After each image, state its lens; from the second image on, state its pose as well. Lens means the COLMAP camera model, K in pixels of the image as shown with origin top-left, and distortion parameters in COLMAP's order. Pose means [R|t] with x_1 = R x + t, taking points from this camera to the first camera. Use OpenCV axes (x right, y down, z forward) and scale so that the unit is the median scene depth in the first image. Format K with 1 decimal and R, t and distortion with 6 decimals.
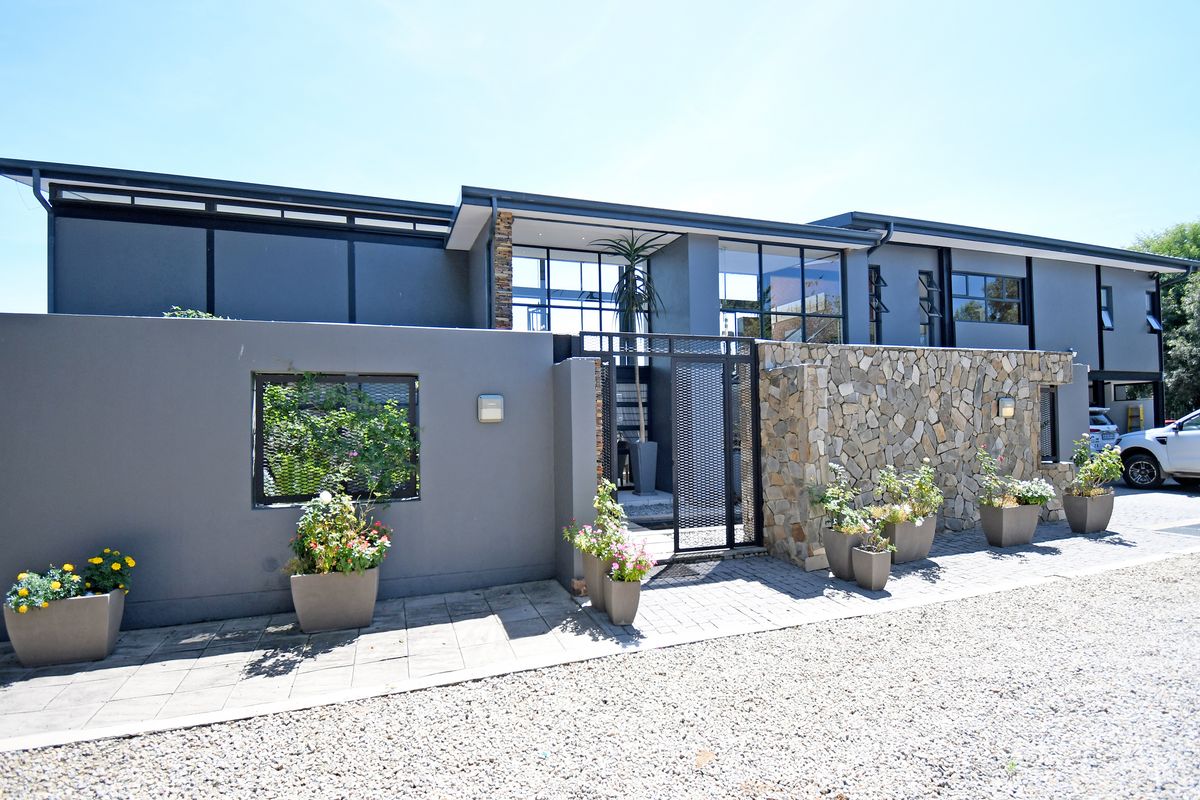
lens RADIAL K [[546.0, 0, 603.0], [0, 546.0, 403.1], [0, 0, 1]] dist [-0.002299, -0.000226]
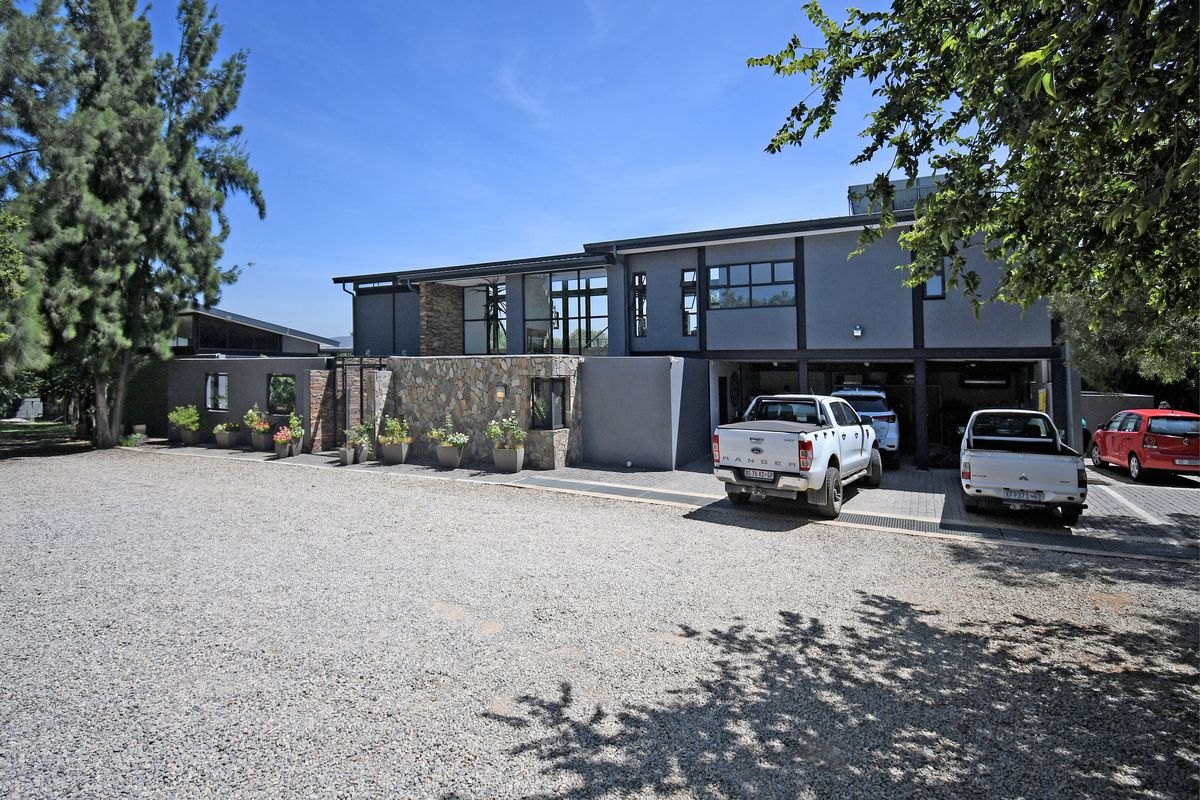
lens RADIAL K [[546.0, 0, 579.9], [0, 546.0, 356.1], [0, 0, 1]] dist [-0.002299, -0.000226]
pose [[0.693411, -0.008834, -0.720488, 2.127658], [0.014103, 0.999900, 0.001313, -0.100245], [0.720404, -0.011072, 0.693466, 0.035726]]
